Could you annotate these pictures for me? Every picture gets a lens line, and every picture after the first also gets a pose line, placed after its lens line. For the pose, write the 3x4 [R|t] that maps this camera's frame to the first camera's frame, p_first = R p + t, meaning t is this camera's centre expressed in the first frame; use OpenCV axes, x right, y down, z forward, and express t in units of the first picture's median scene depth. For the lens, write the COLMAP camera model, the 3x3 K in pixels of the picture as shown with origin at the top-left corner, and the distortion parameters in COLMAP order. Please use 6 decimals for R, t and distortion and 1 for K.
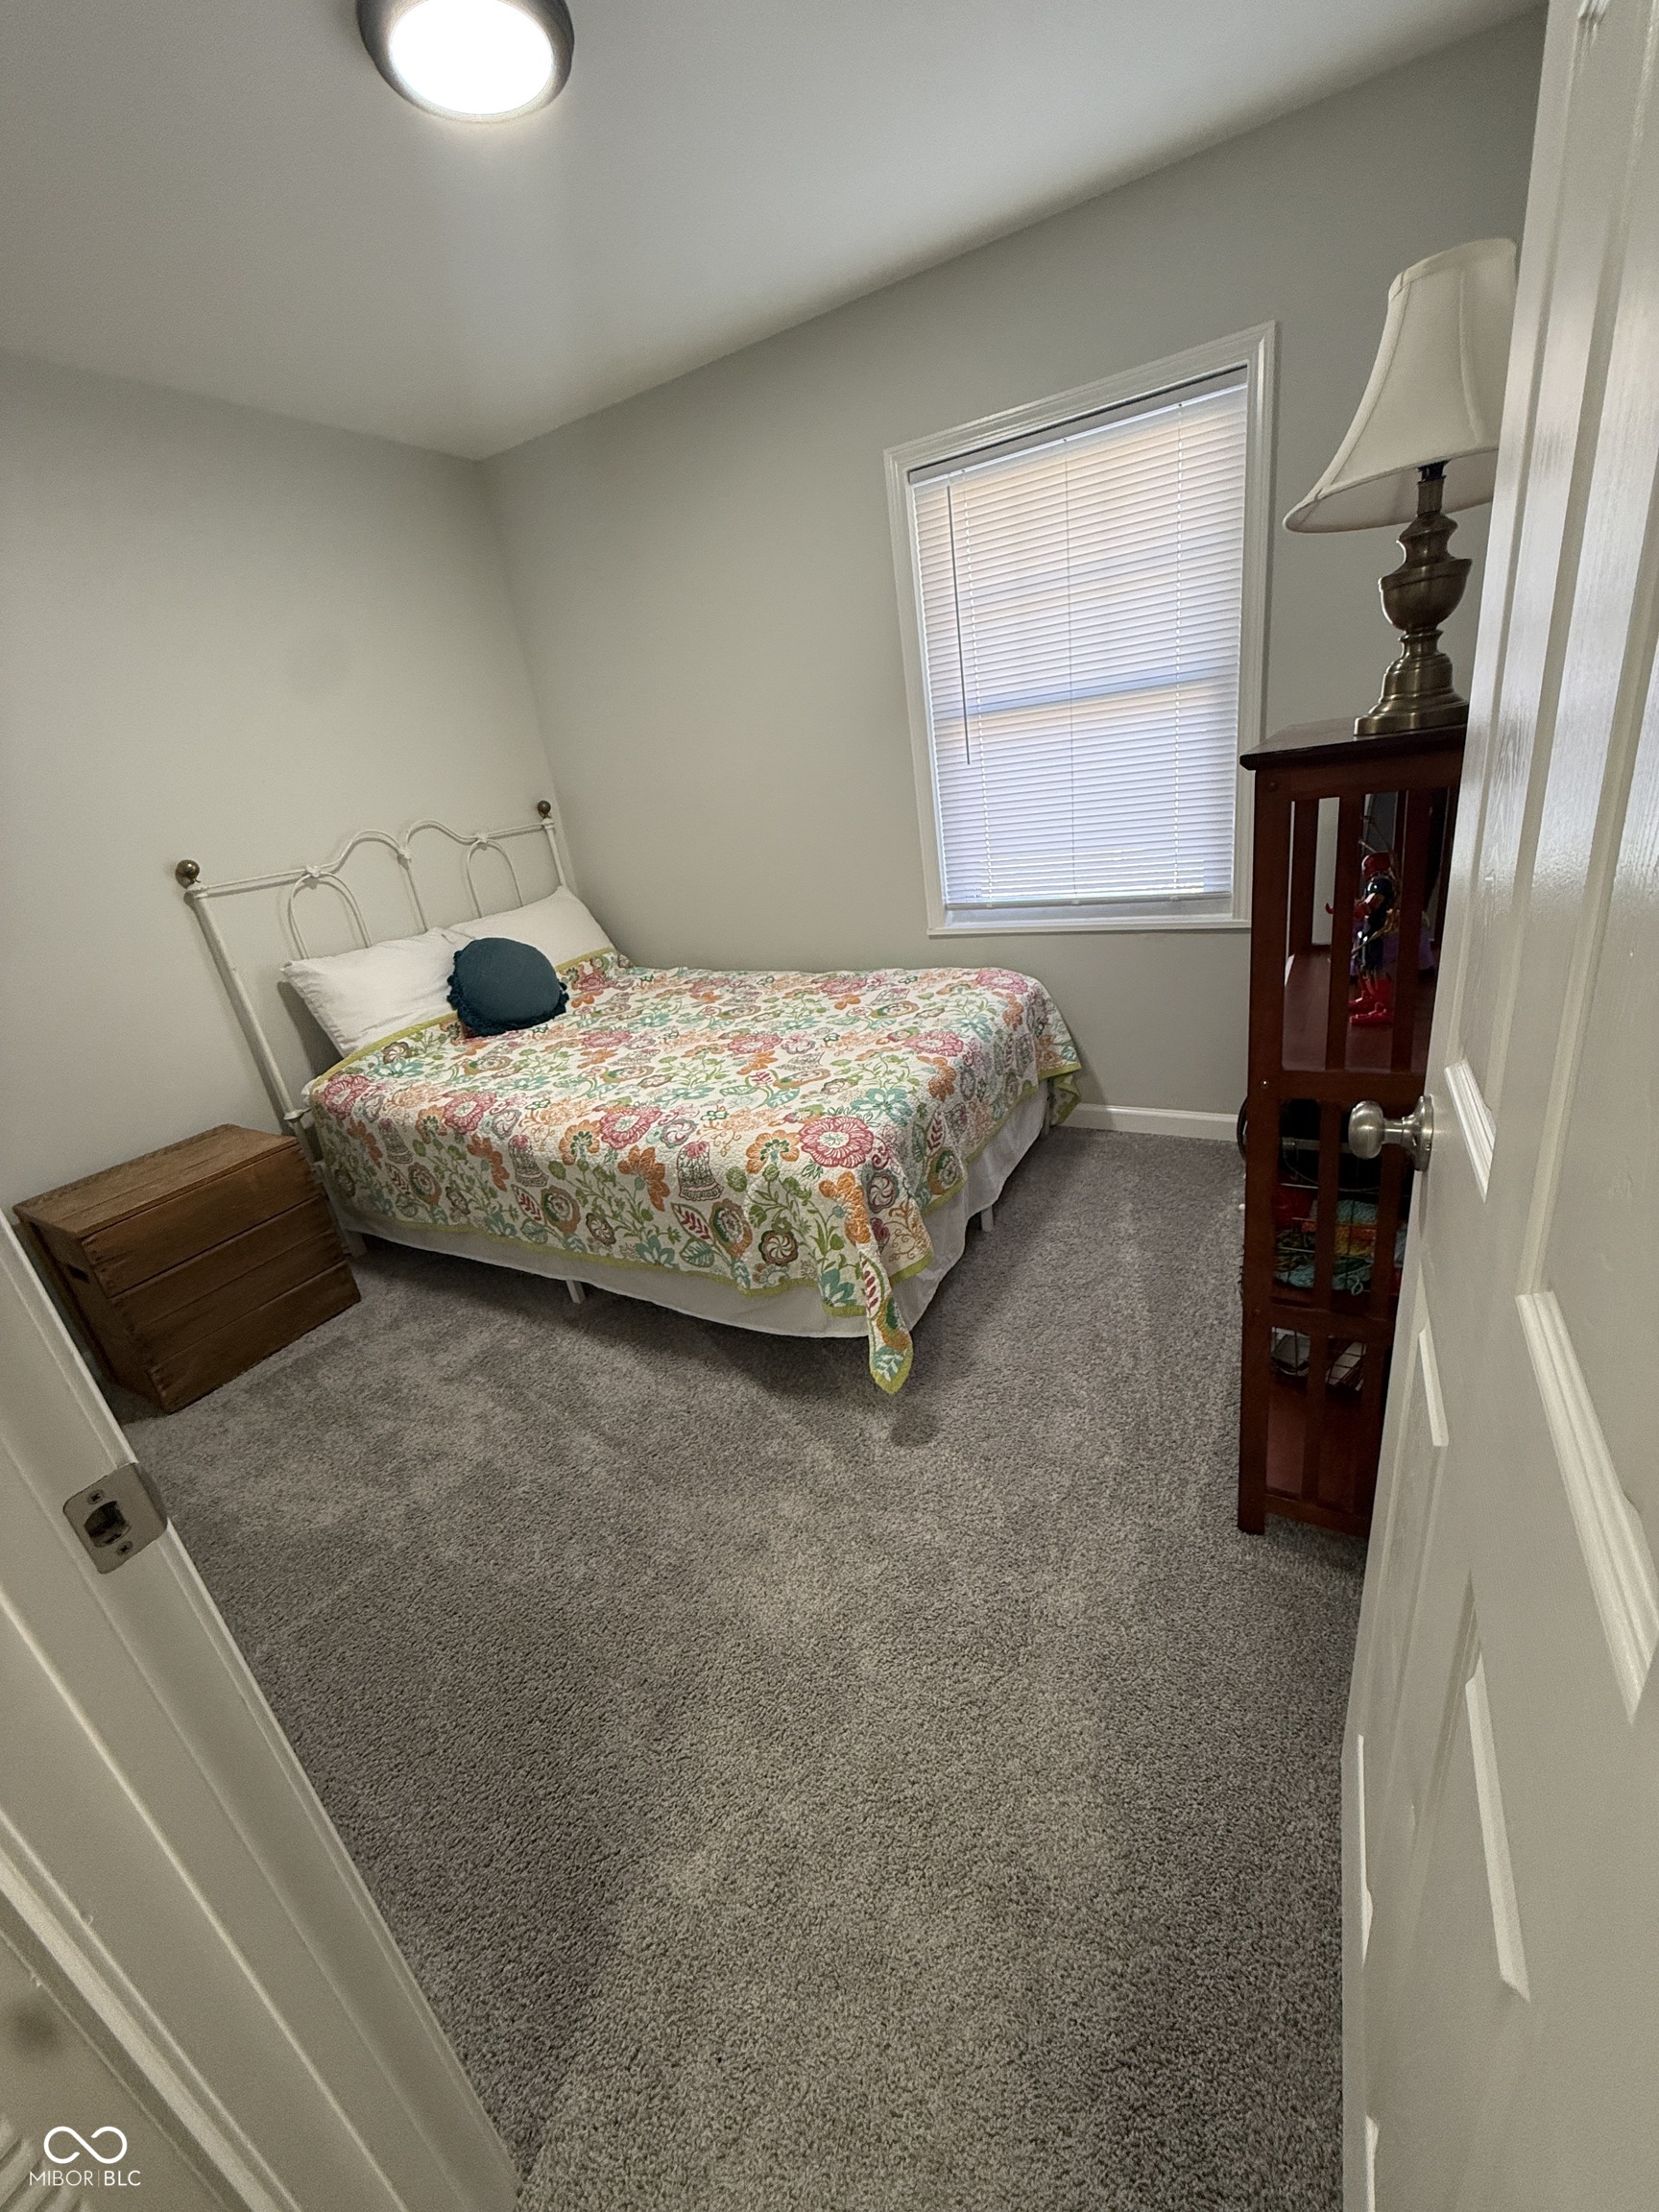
lens RADIAL K [[879.1, 0, 832.6], [0, 879.1, 1100.3], [0, 0, 1]] dist [-0.001023, 0.000152]
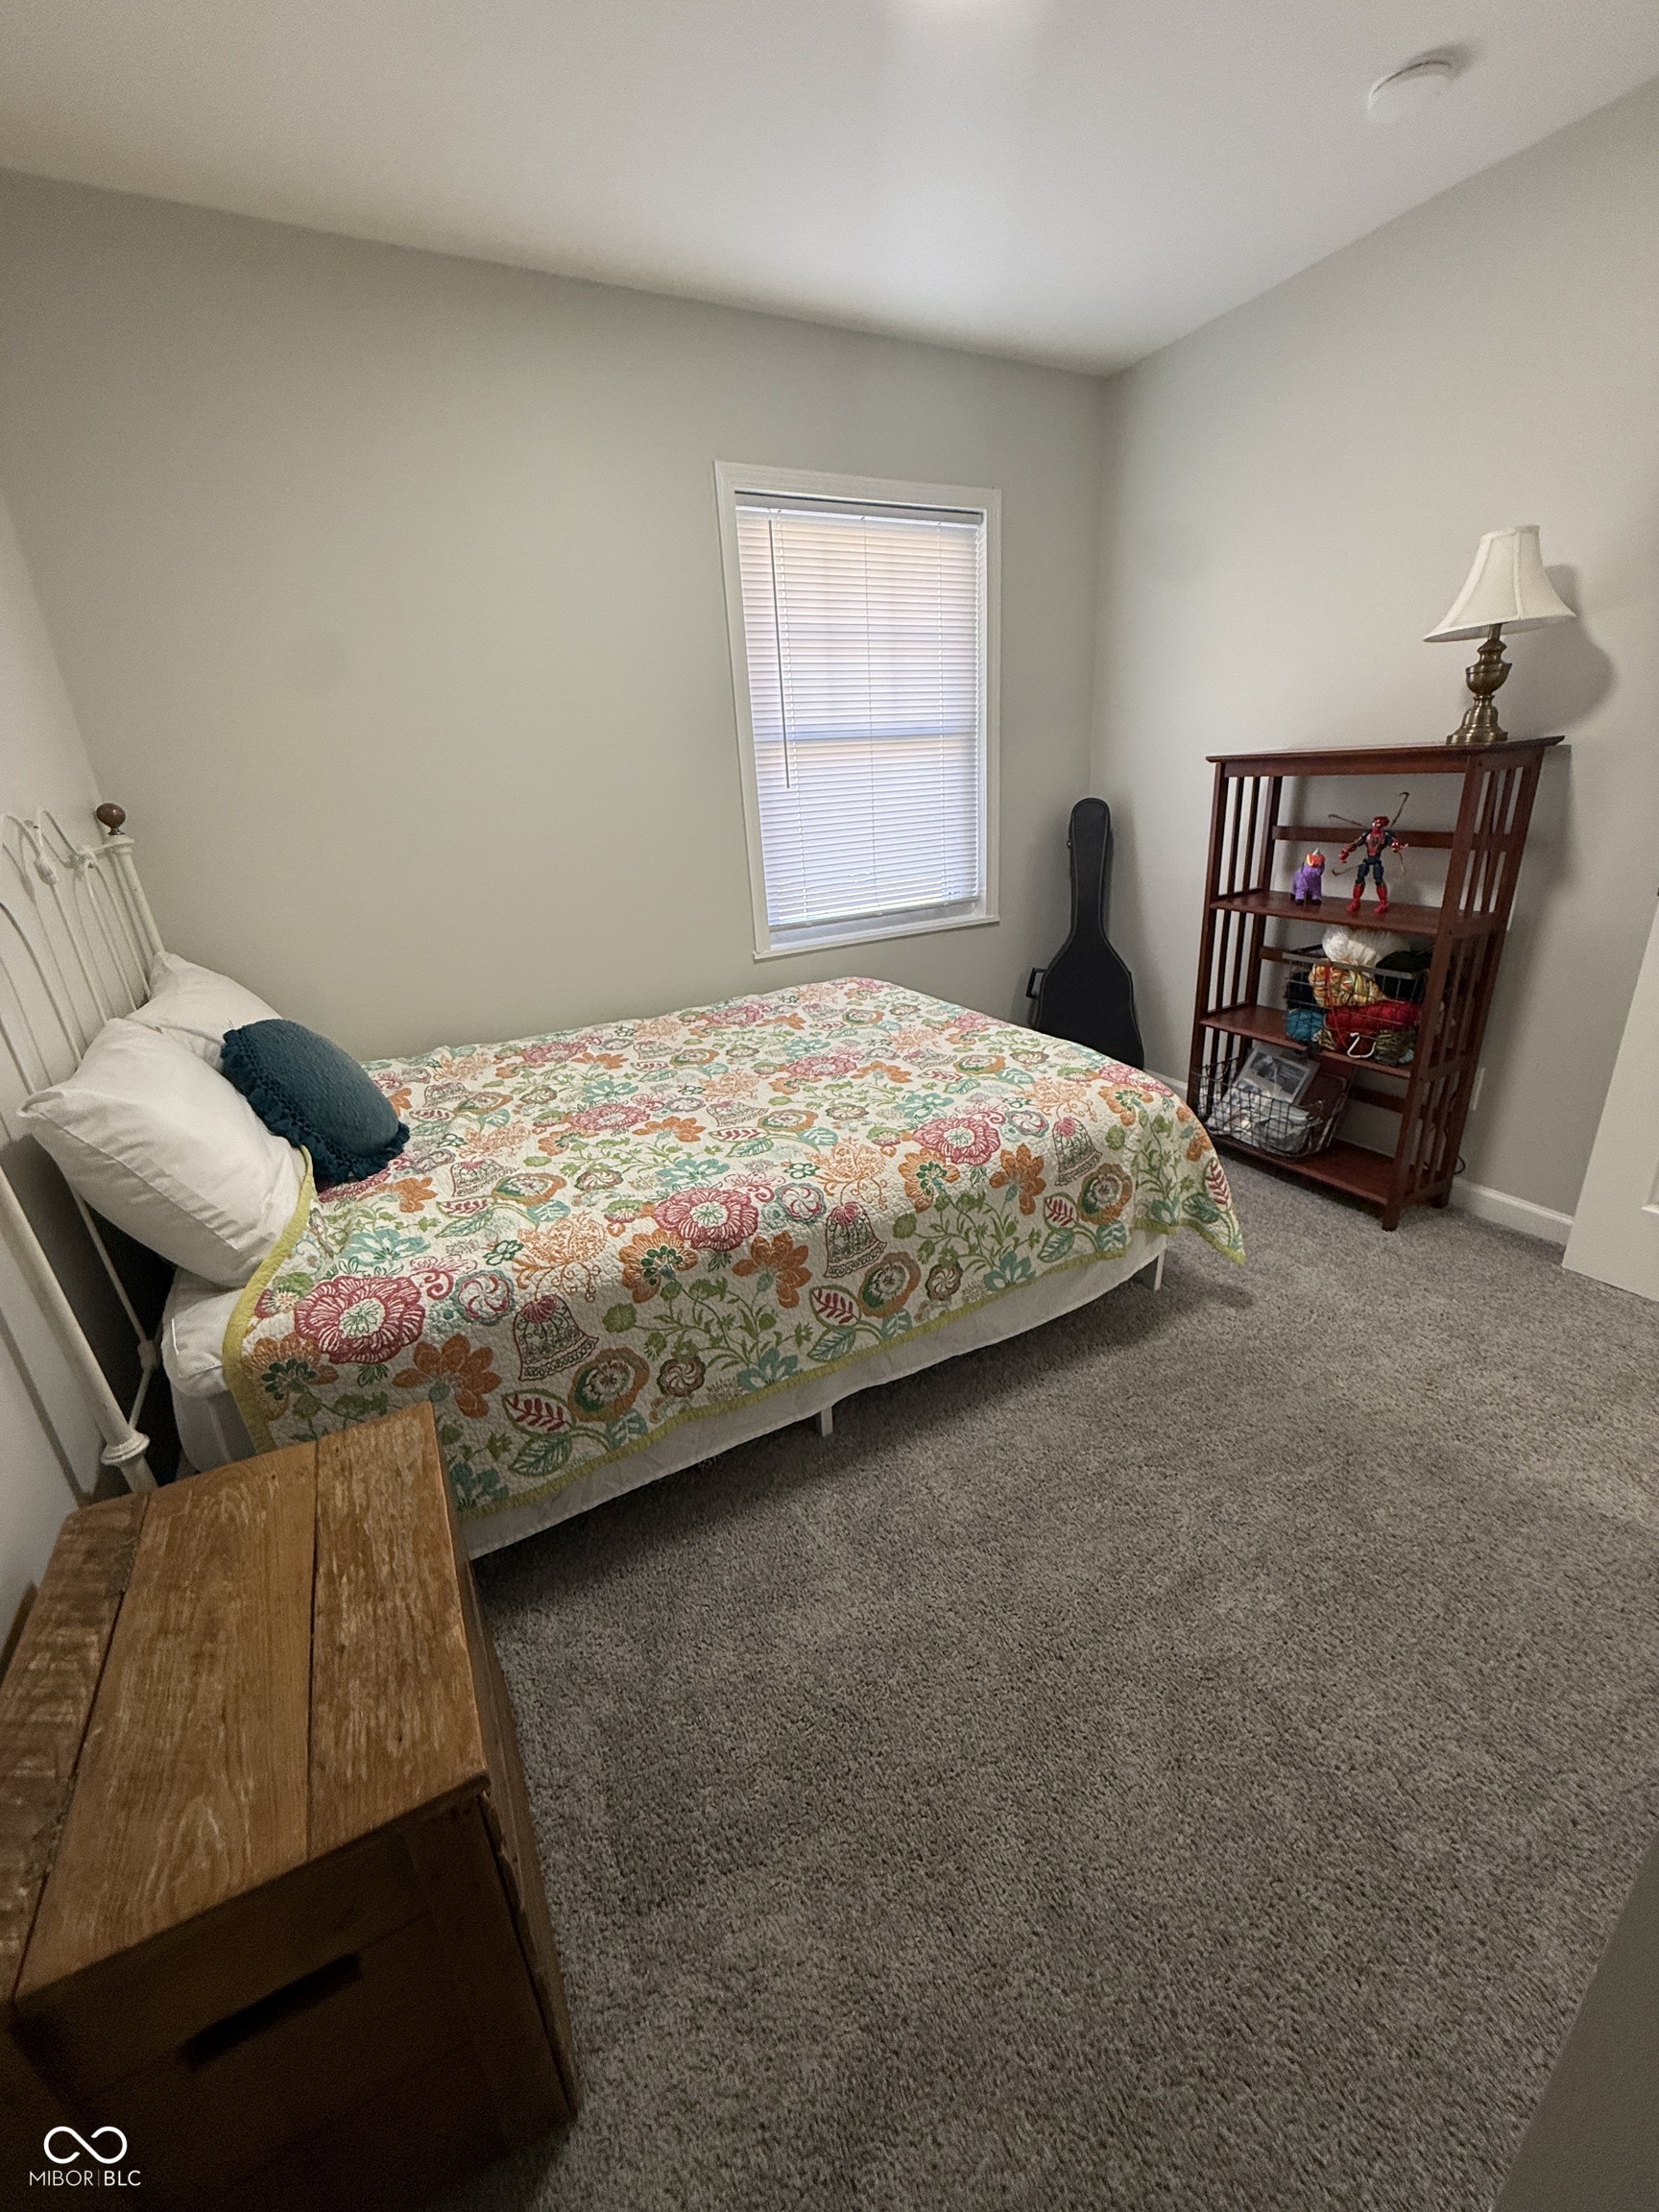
lens RADIAL K [[878.8, 0, 834.2], [0, 878.8, 1098.3], [0, 0, 1]] dist [-0.000192, 0.000047]
pose [[0.539220, -0.198520, 0.818432, -0.859600], [0.294670, 0.954864, 0.037471, -0.067354], [-0.788930, 0.220962, 0.573380, 0.524248]]
